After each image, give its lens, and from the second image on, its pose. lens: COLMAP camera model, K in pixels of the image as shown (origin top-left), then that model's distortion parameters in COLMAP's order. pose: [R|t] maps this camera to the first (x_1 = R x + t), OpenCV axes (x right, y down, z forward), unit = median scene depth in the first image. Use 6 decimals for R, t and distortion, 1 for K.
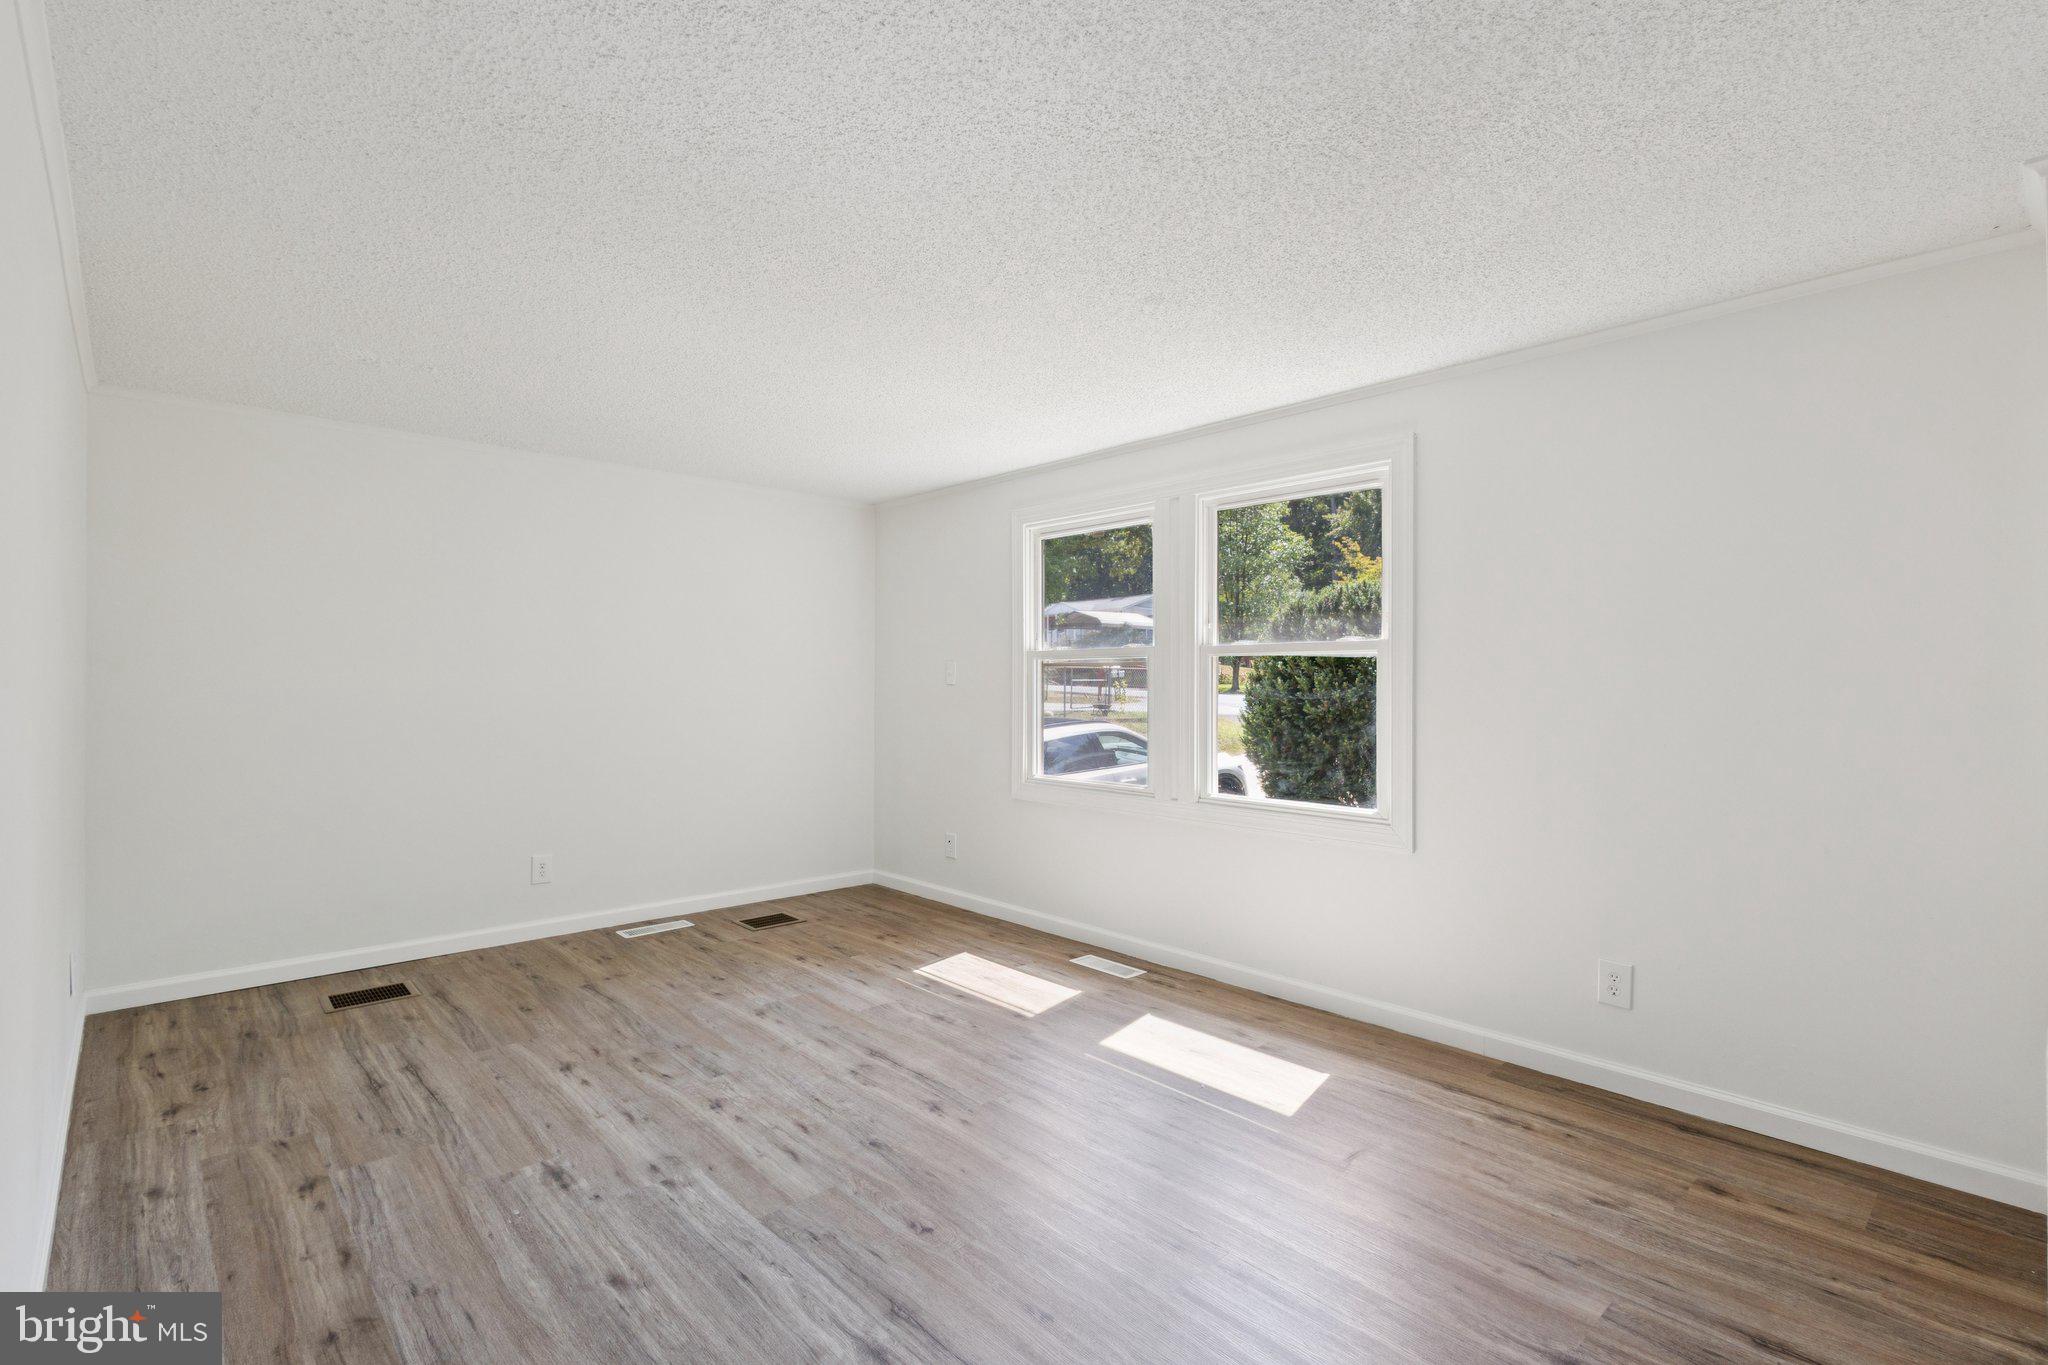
lens RADIAL K [[933.5, 0, 1024.0], [0, 933.5, 682.5], [0, 0, 1]] dist [0.000968, -0.000645]
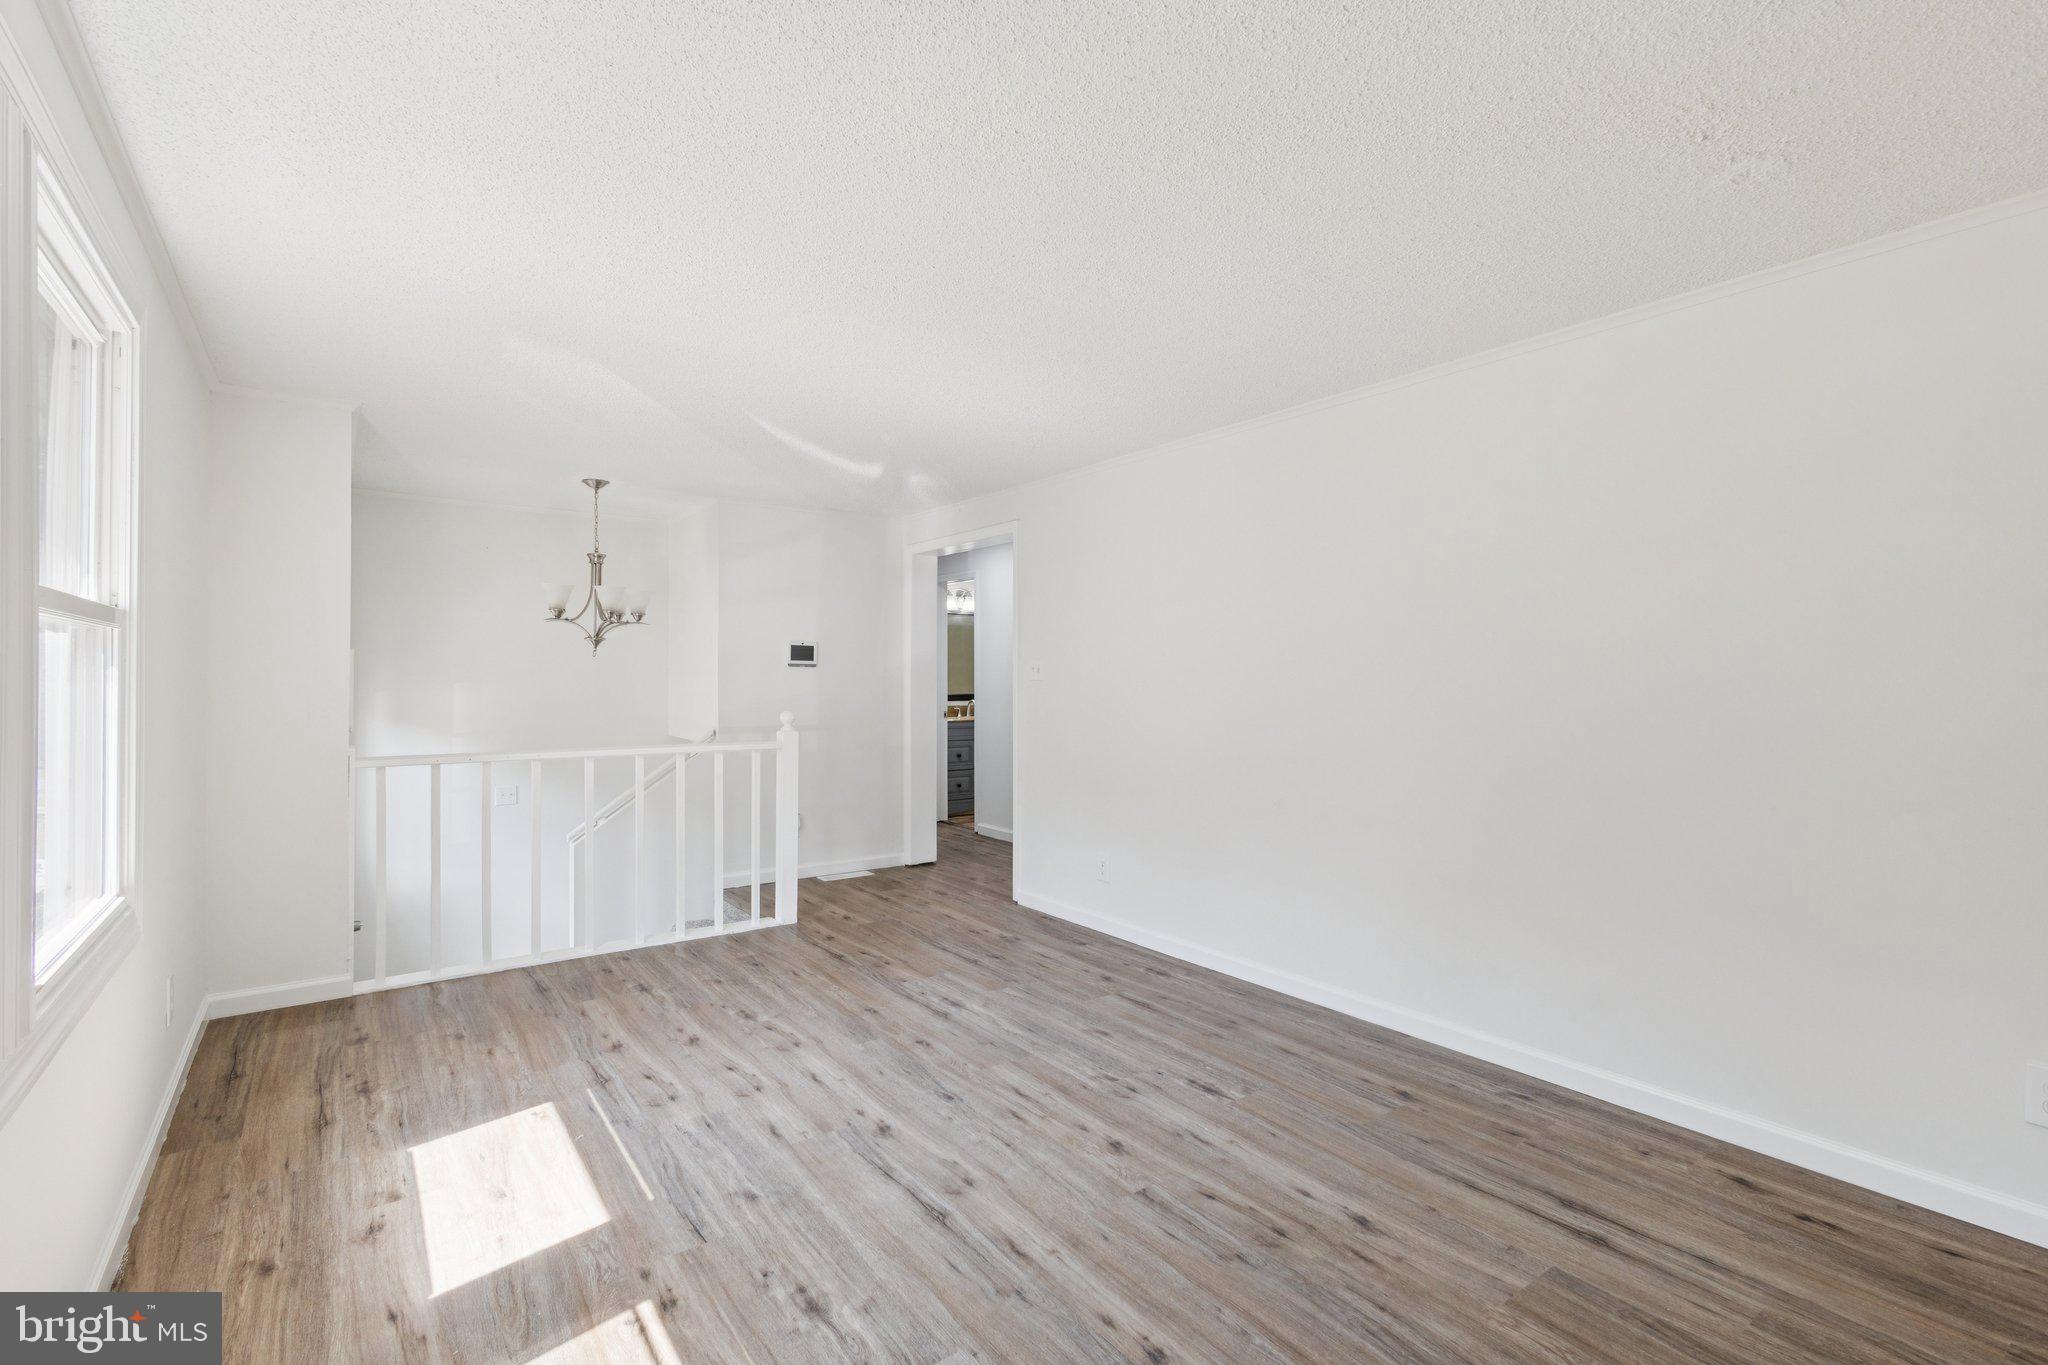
lens RADIAL K [[933.5, 0, 1024.0], [0, 933.5, 682.5], [0, 0, 1]] dist [0.000968, -0.000645]
pose [[-0.993388, -0.006324, 0.114628, -0.346589], [-0.005573, 0.999961, 0.006871, -0.007592], [-0.114667, 0.006187, -0.993385, 1.944544]]
